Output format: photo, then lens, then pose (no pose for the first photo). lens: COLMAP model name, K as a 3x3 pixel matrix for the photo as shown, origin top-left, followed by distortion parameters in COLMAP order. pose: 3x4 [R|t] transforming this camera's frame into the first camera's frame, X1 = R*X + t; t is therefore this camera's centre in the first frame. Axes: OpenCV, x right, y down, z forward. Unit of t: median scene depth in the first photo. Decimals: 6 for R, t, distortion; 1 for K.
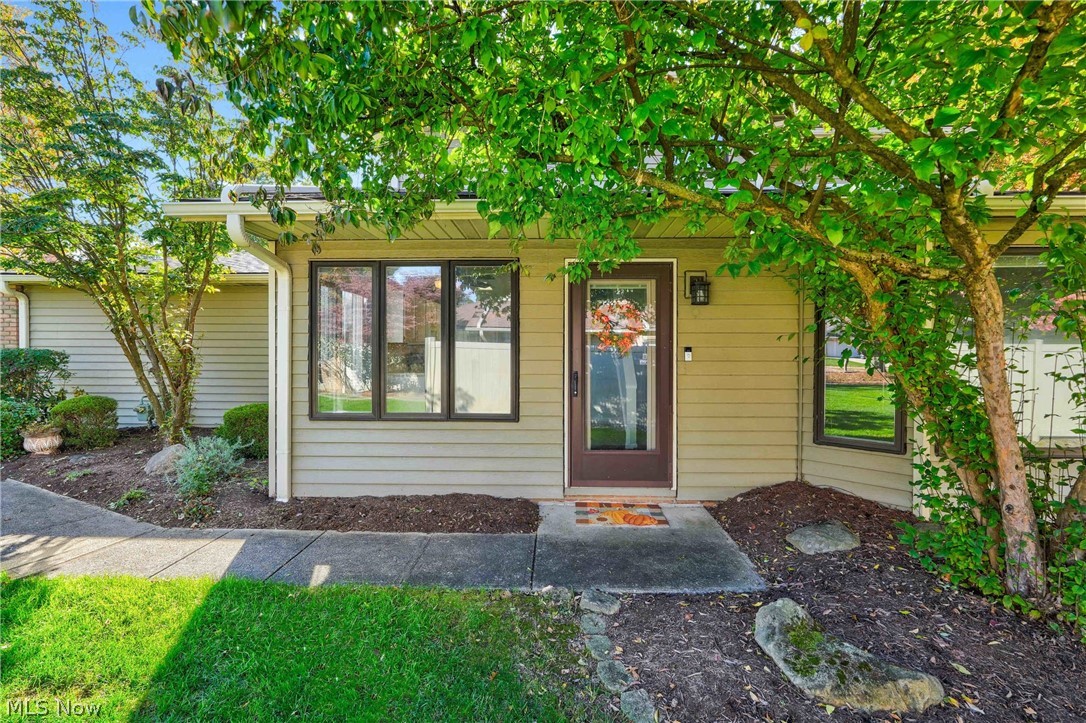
lens RADIAL K [[492.2, 0, 545.8], [0, 492.2, 360.3], [0, 0, 1]] dist [-0.013346, 0.007180]
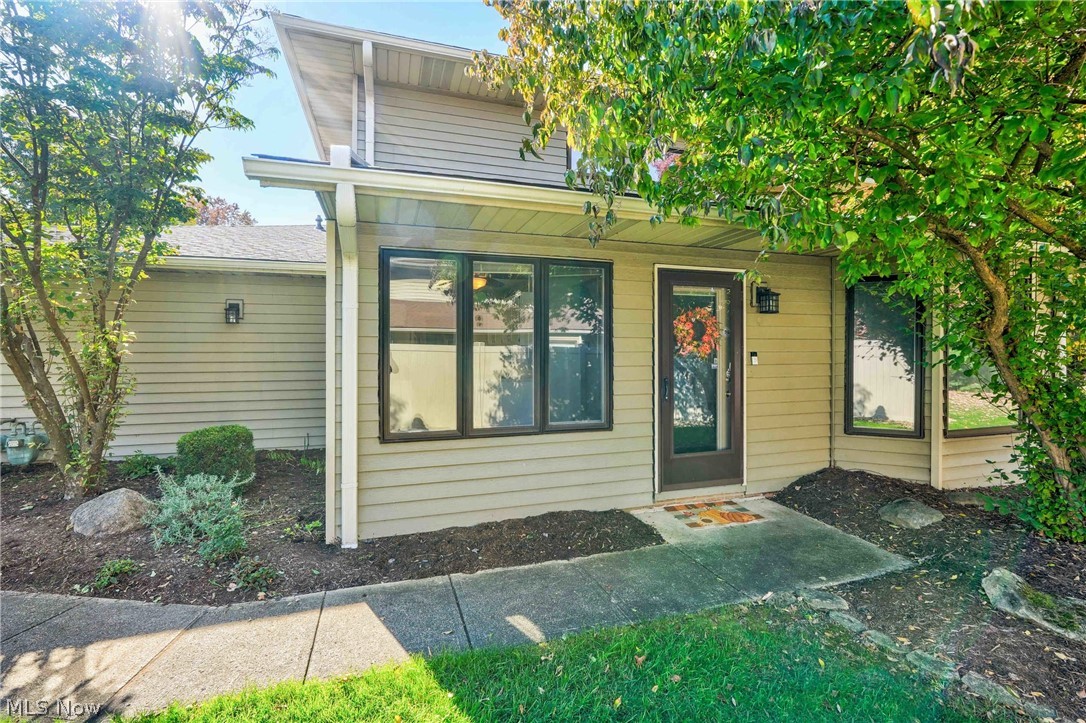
lens RADIAL K [[492.2, 0, 540.9], [0, 492.2, 356.6], [0, 0, 1]] dist [-0.013346, 0.007180]
pose [[0.941280, -0.008948, 0.337510, -0.552904], [0.010583, 0.999939, -0.003005, -0.019815], [-0.337462, 0.006400, 0.941317, 0.149658]]
